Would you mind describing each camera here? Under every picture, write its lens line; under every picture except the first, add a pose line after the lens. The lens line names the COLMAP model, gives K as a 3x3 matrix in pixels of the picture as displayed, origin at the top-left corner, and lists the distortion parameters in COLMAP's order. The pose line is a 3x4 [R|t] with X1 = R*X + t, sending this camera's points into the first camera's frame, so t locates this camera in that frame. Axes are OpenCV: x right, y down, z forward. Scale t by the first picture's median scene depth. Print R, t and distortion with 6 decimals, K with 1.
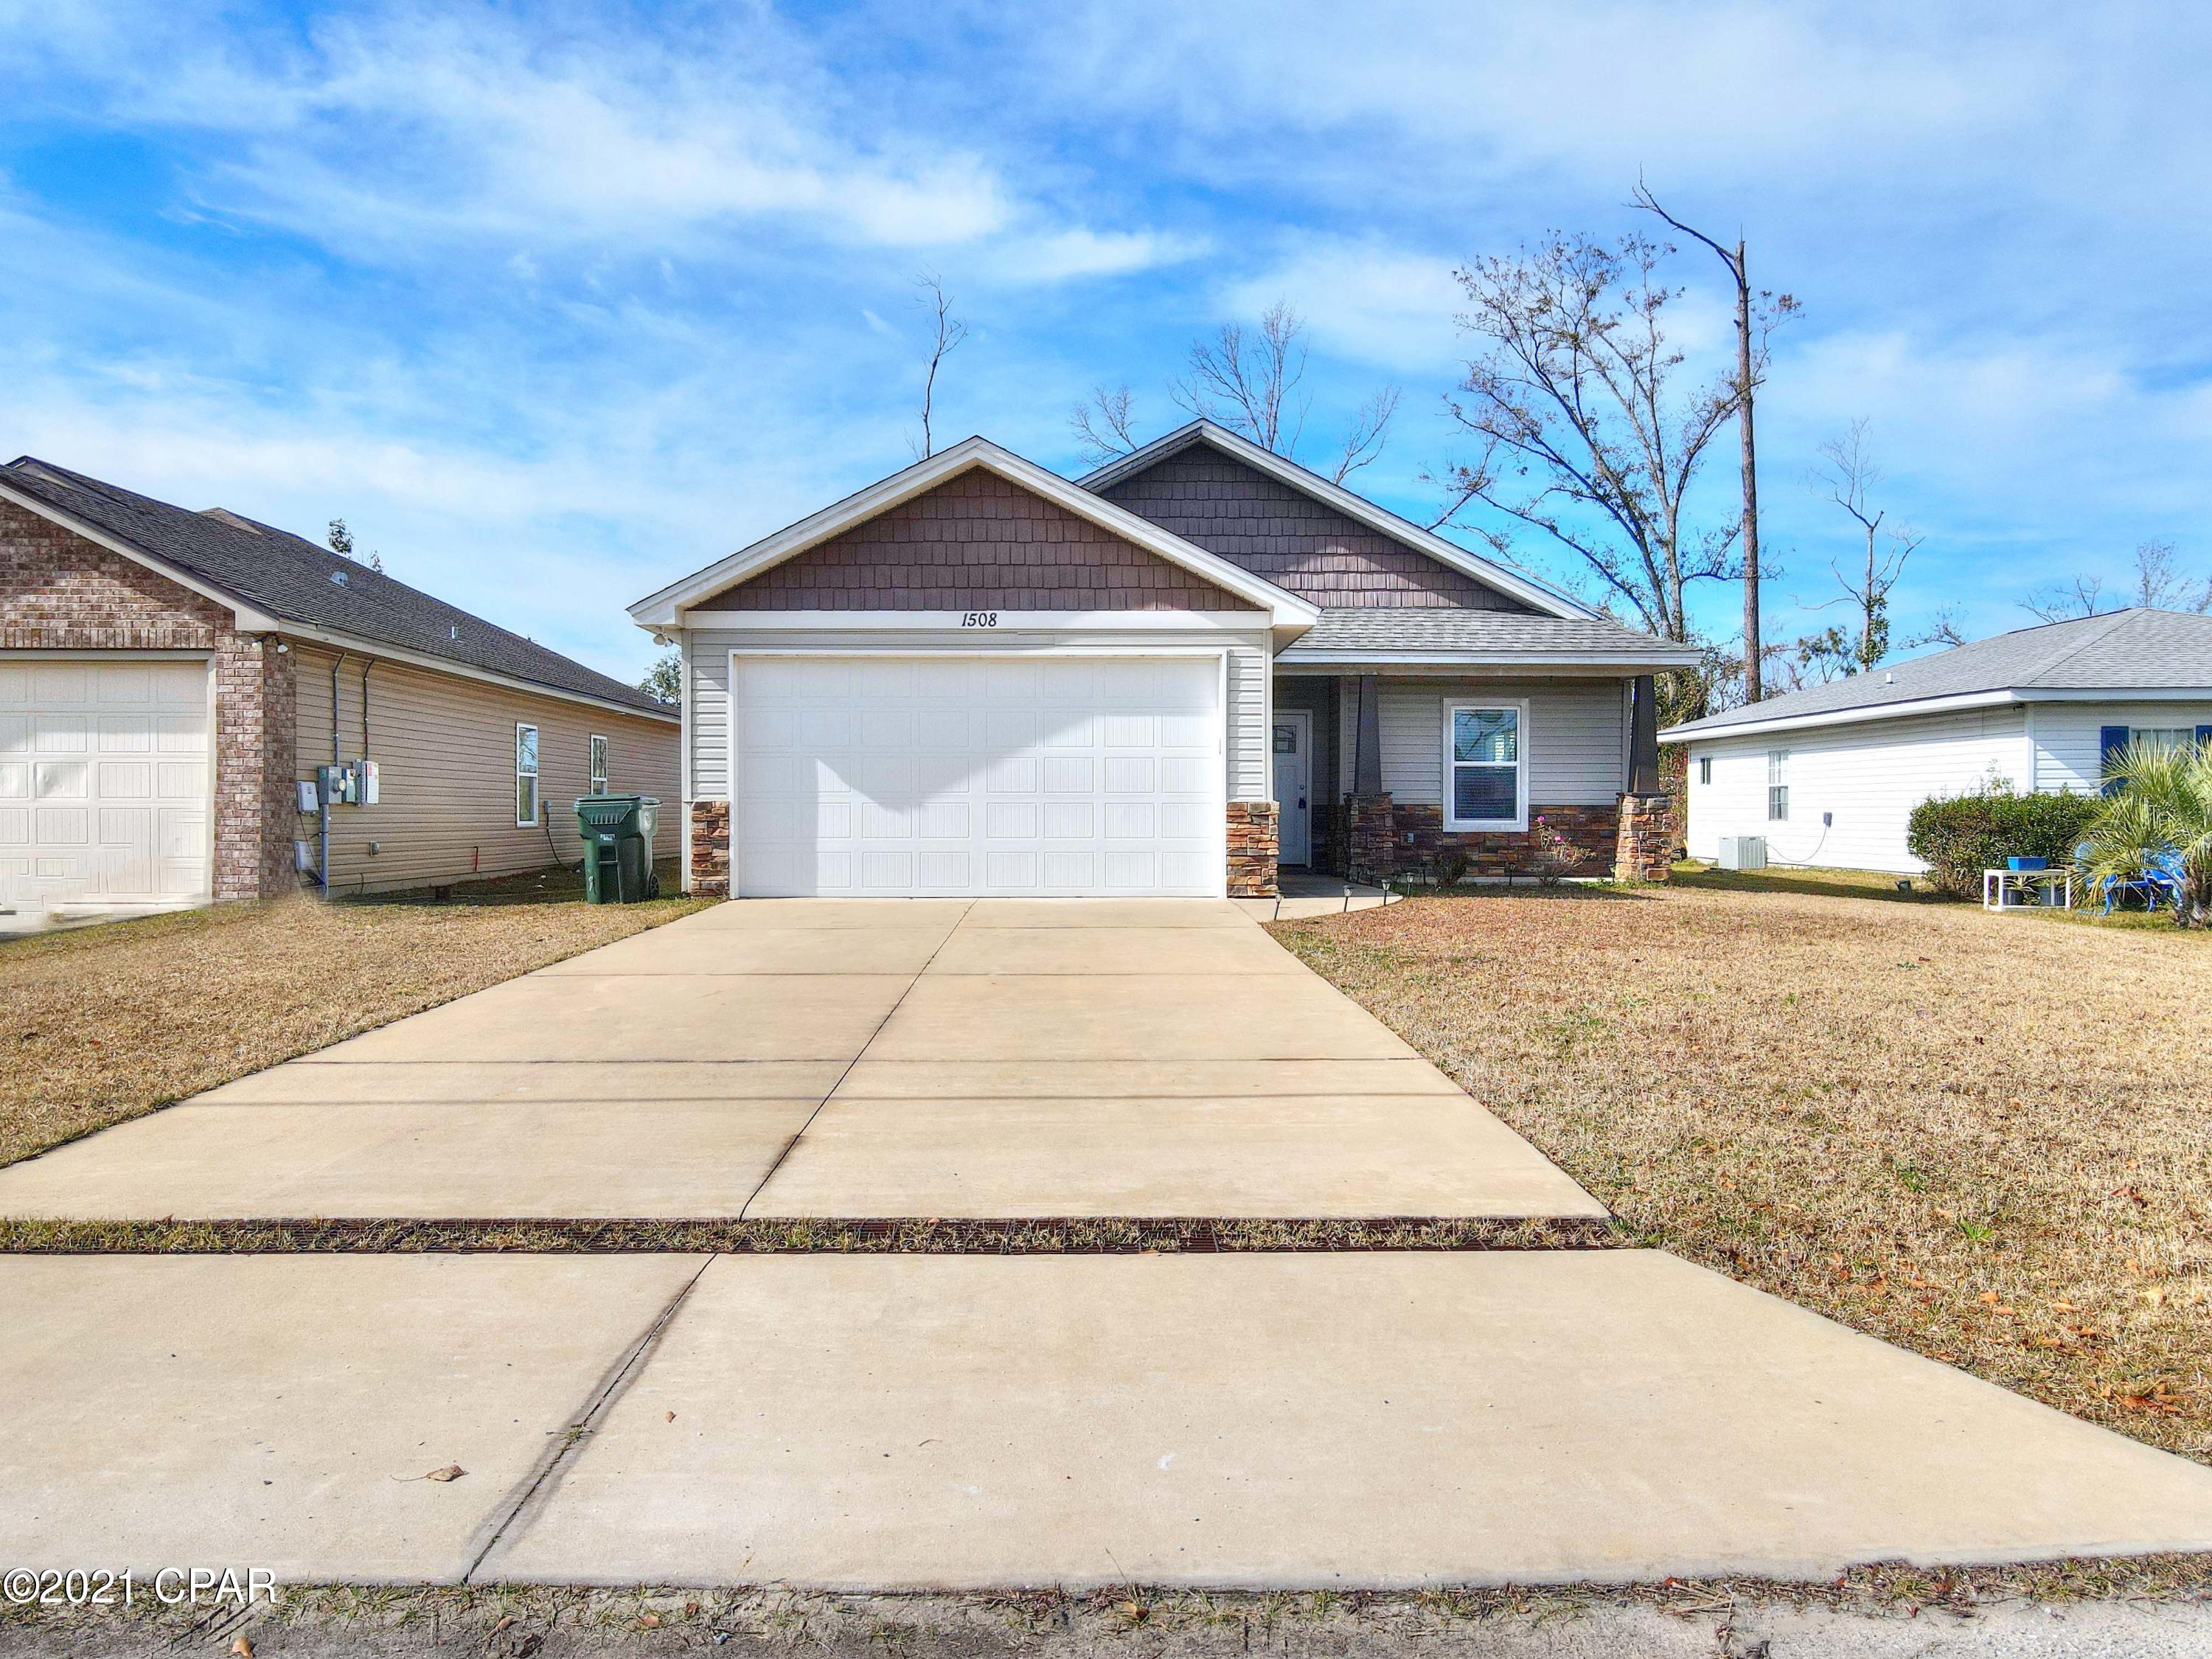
lens RADIAL K [[1613.9, 0, 1106.0], [0, 1613.9, 829.5], [0, 0, 1]] dist [0.002692, 0.020053]
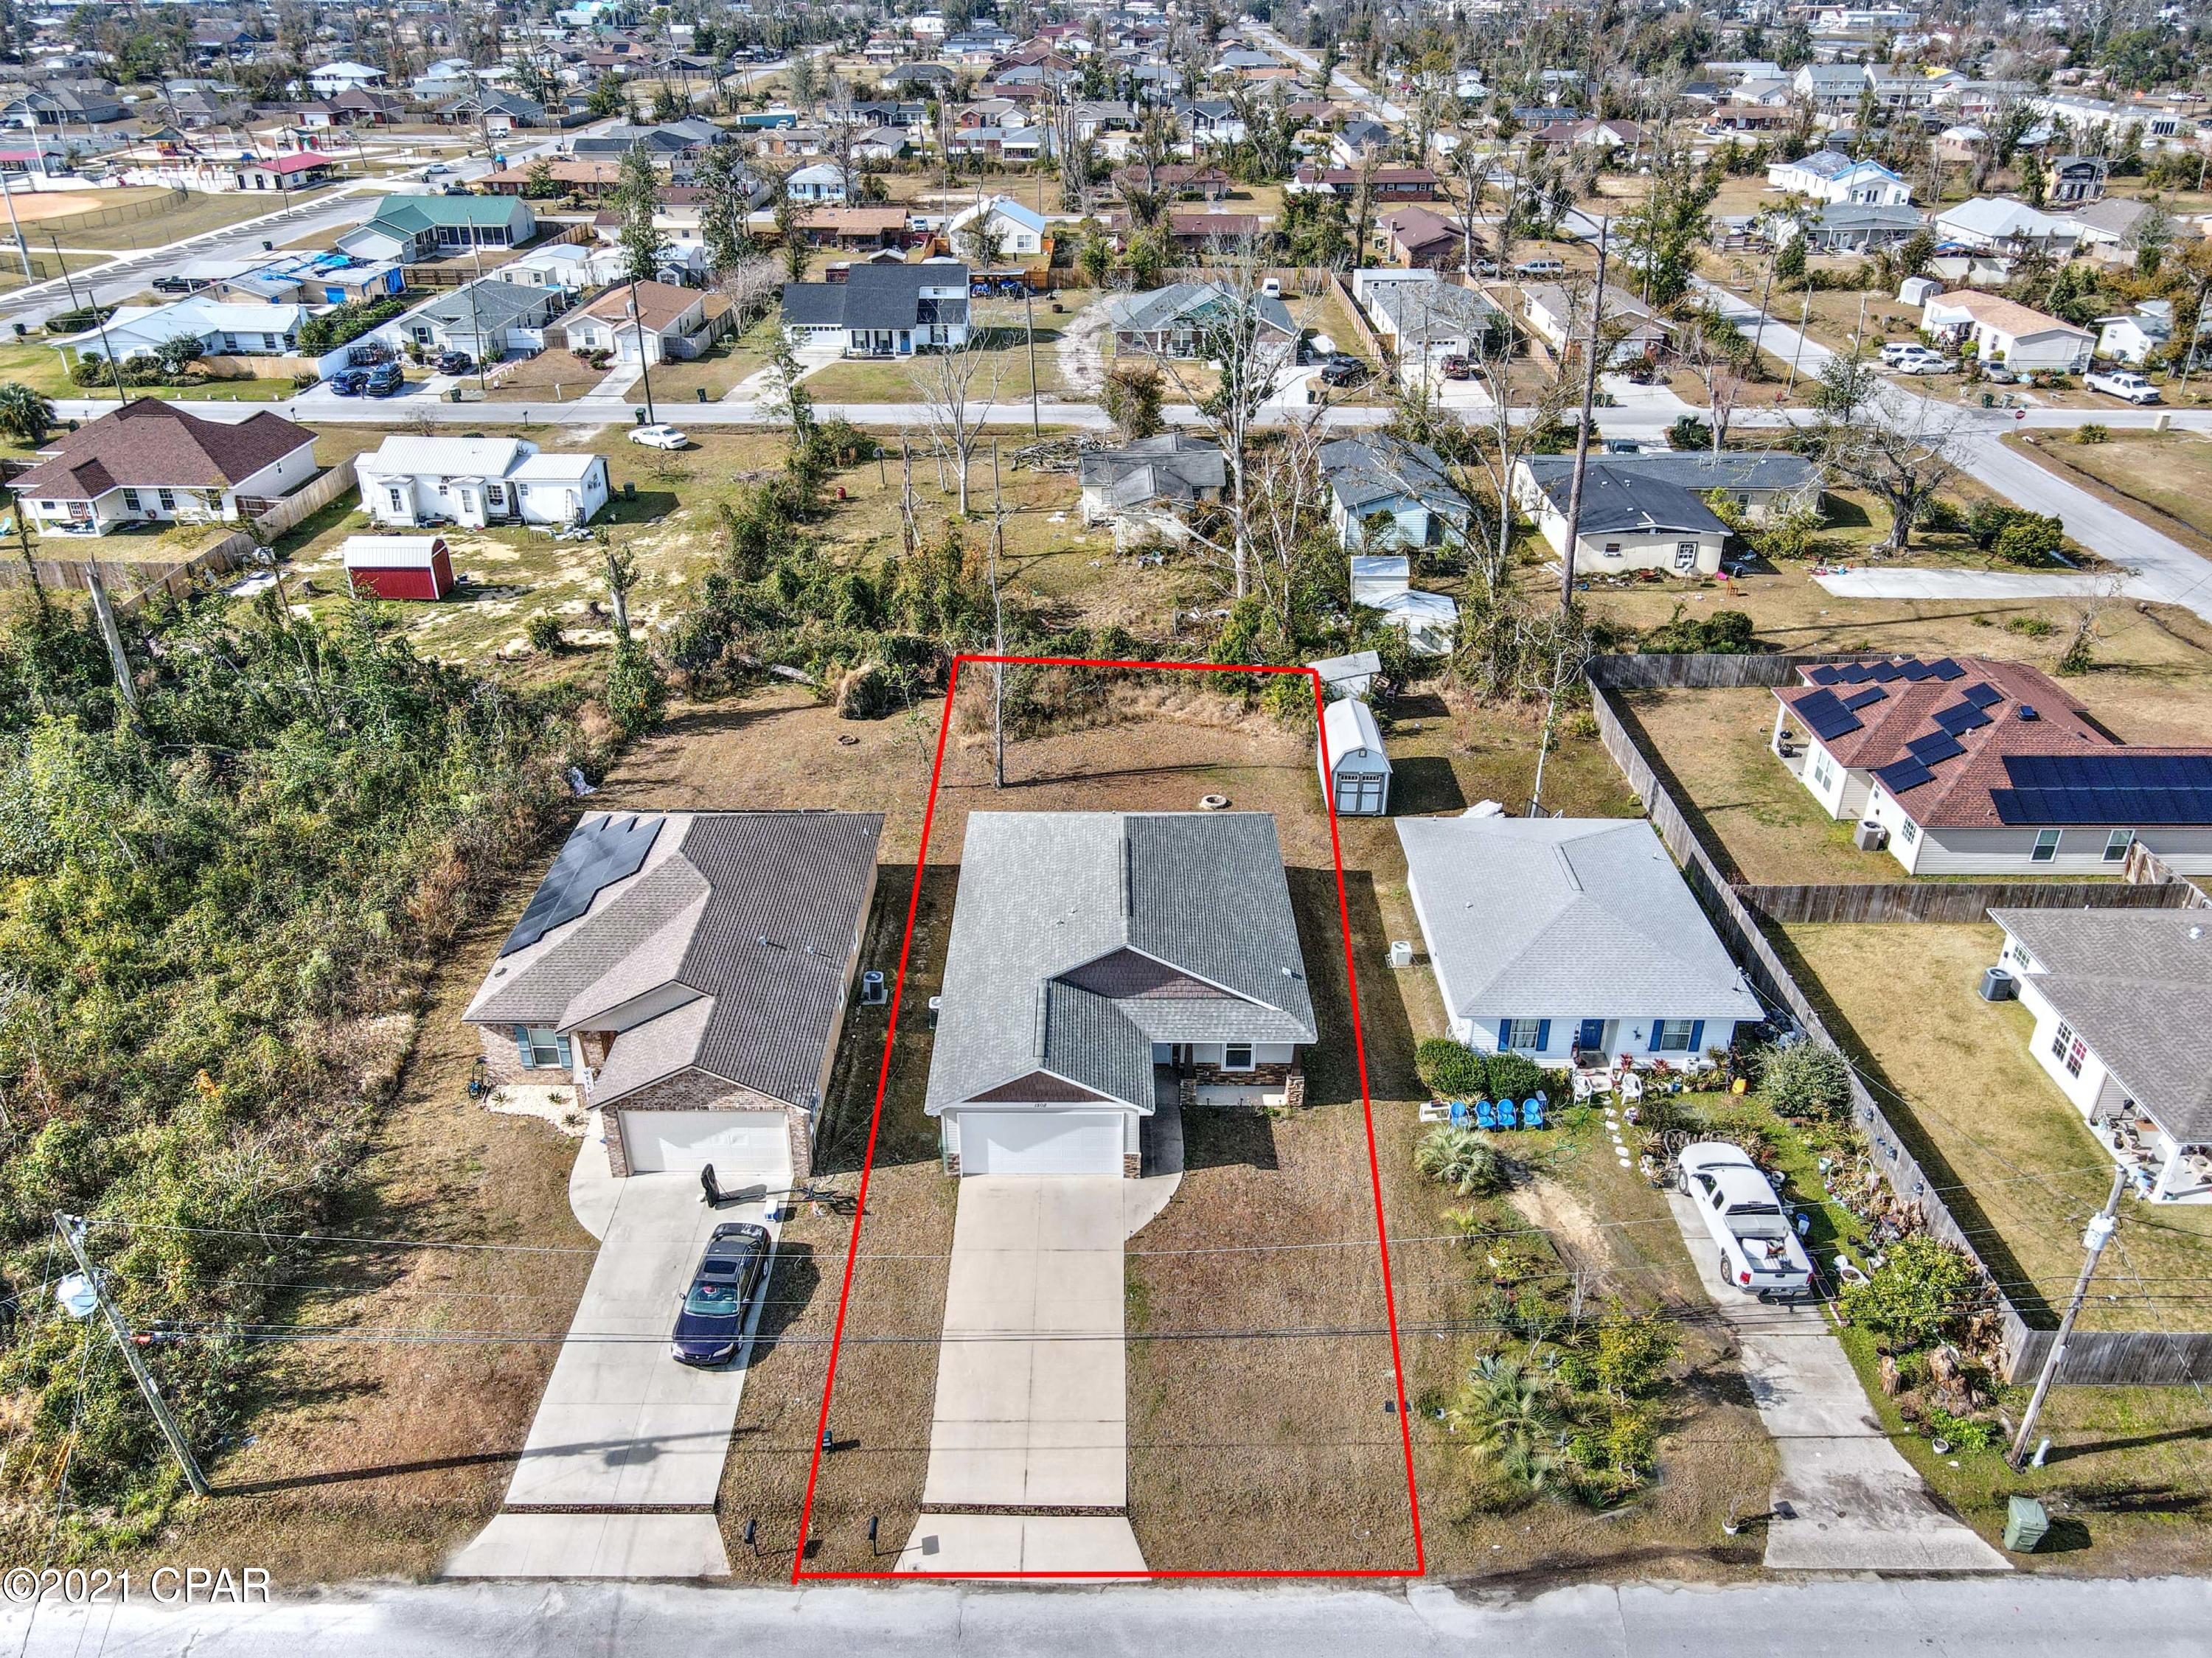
lens RADIAL K [[1613.7, 0, 1106.0], [0, 1613.7, 829.0], [0, 0, 1]] dist [0.002692, 0.020053]
pose [[0.999719, 0.014130, -0.019040, 0.091308], [-0.003689, 0.885947, 0.463773, -1.950425], [0.023422, -0.463572, 0.885750, -1.387396]]
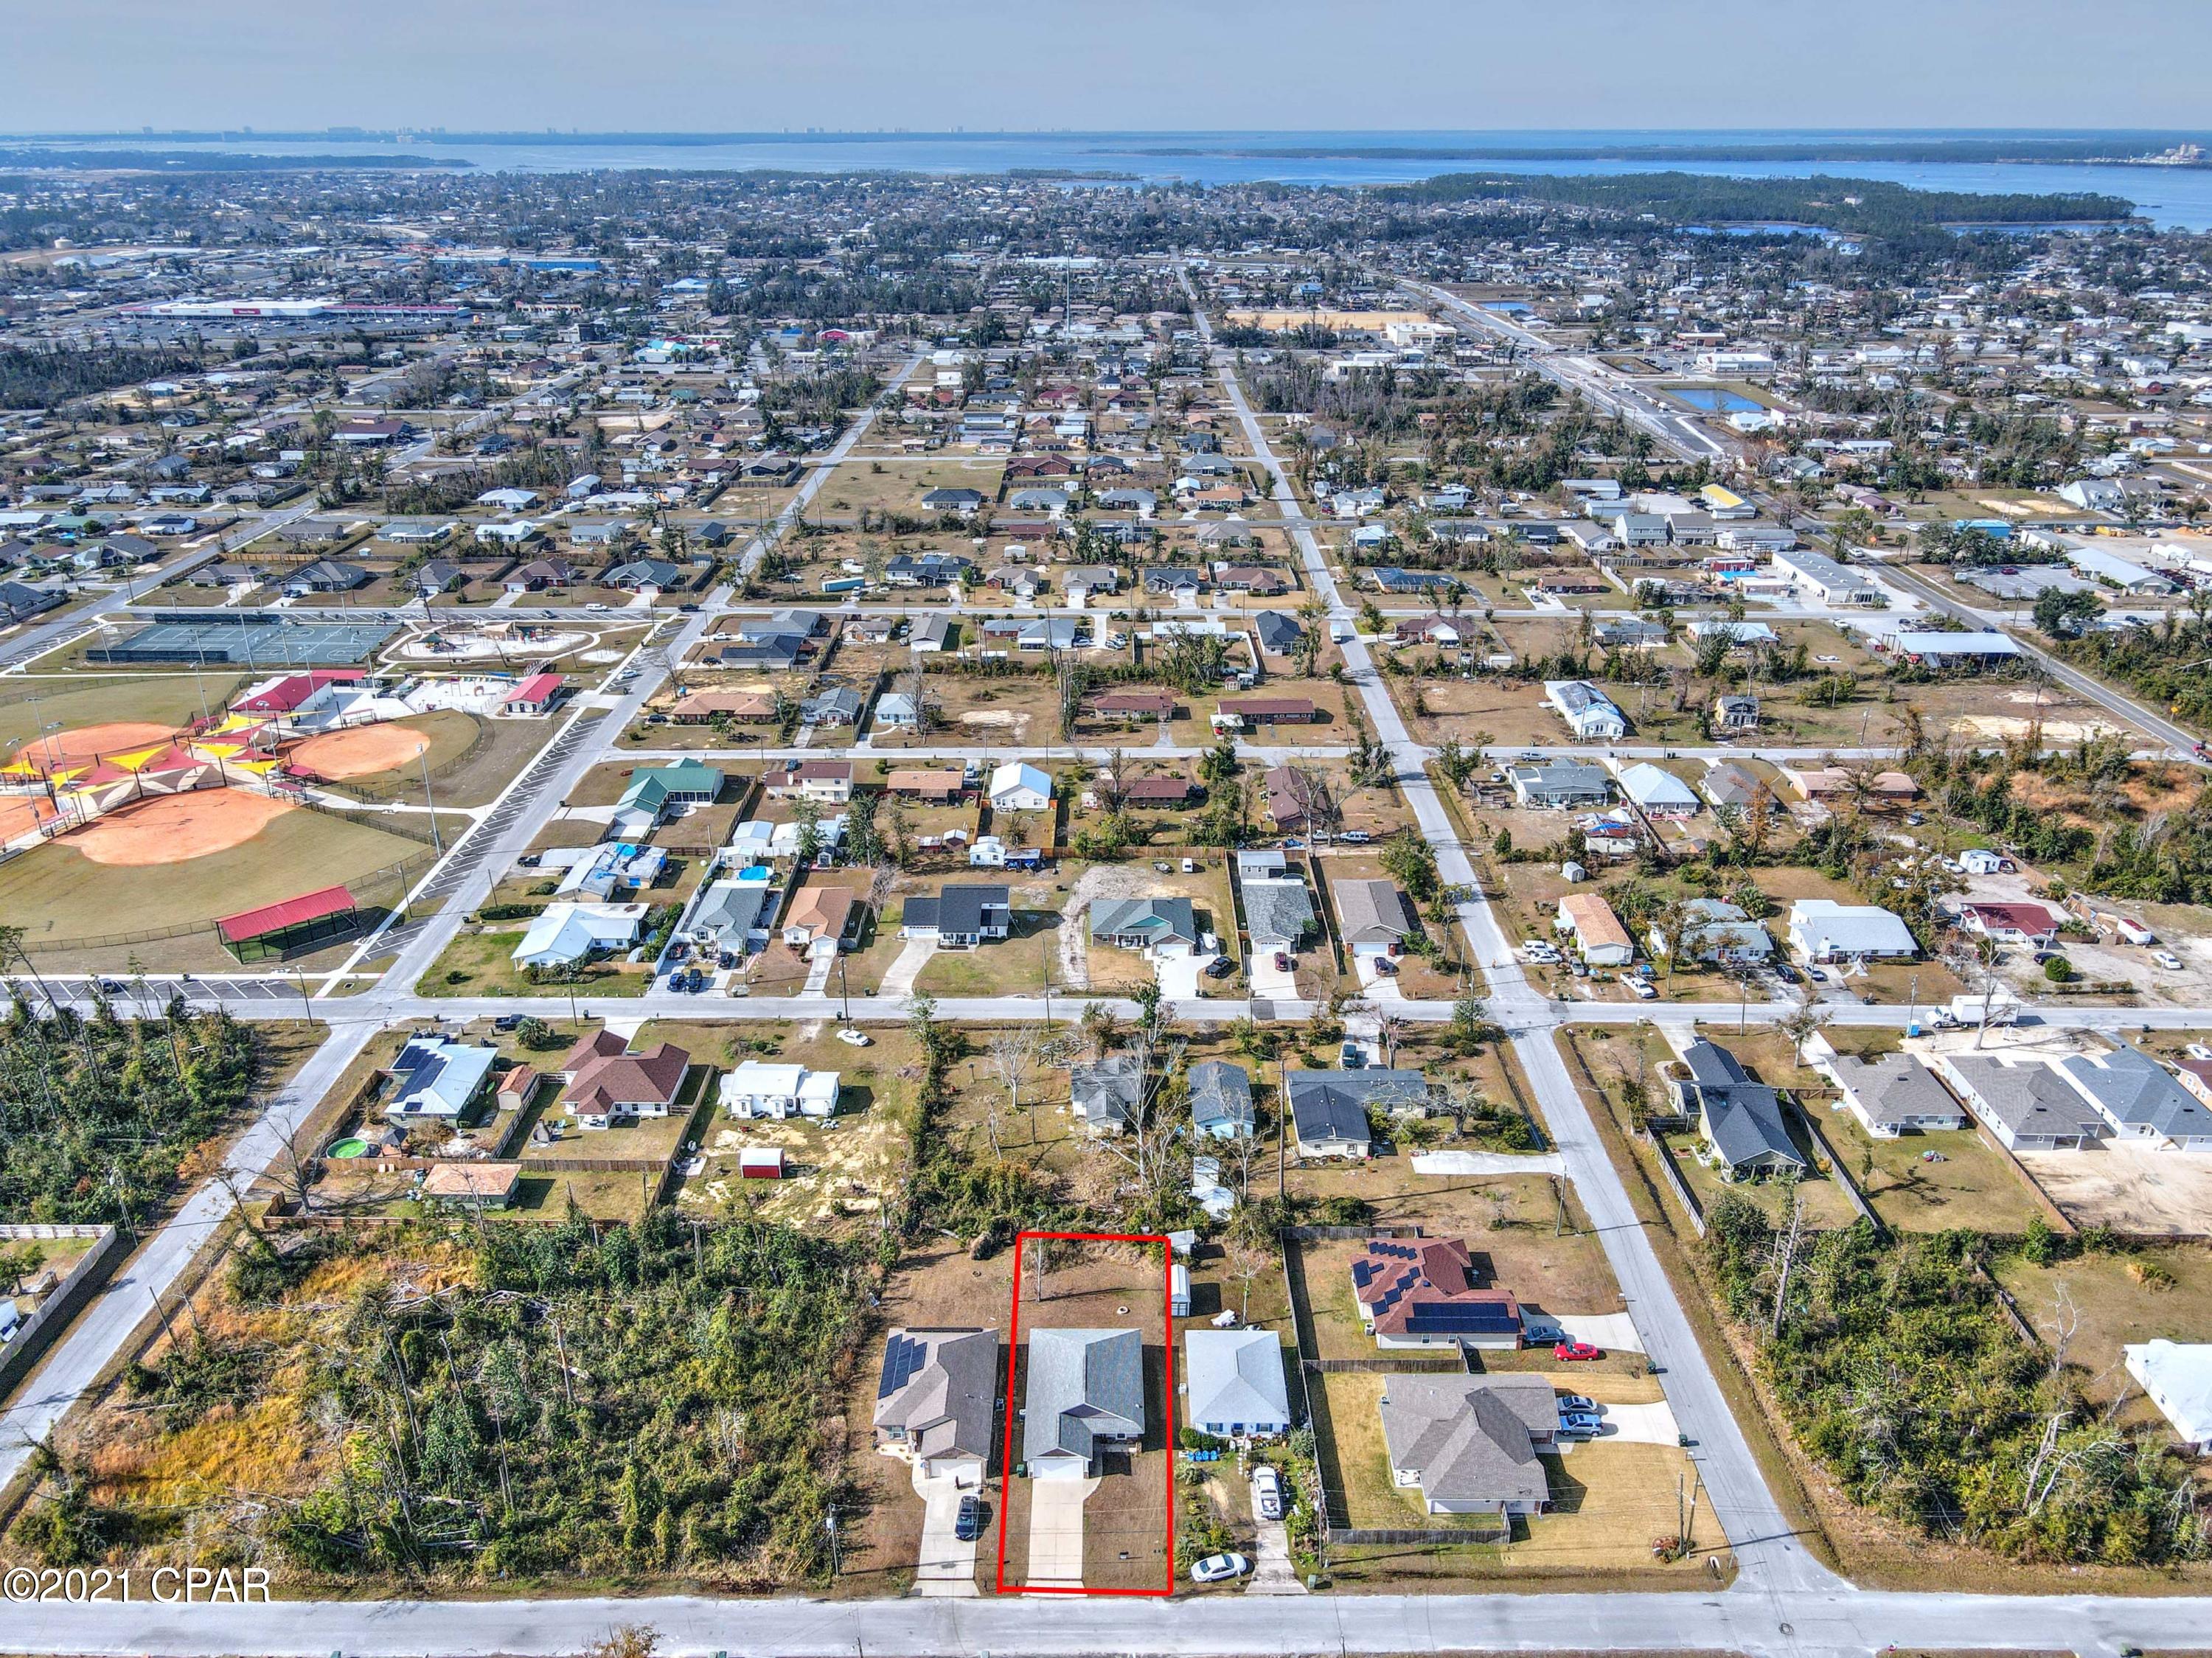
lens RADIAL K [[1613.7, 0, 1106.0], [0, 1613.7, 829.0], [0, 0, 1]] dist [0.002692, 0.020053]
pose [[0.999774, 0.012310, -0.017310, 0.335302], [-0.004730, 0.923518, 0.383526, -7.409769], [0.020707, -0.383358, 0.923368, -6.581647]]
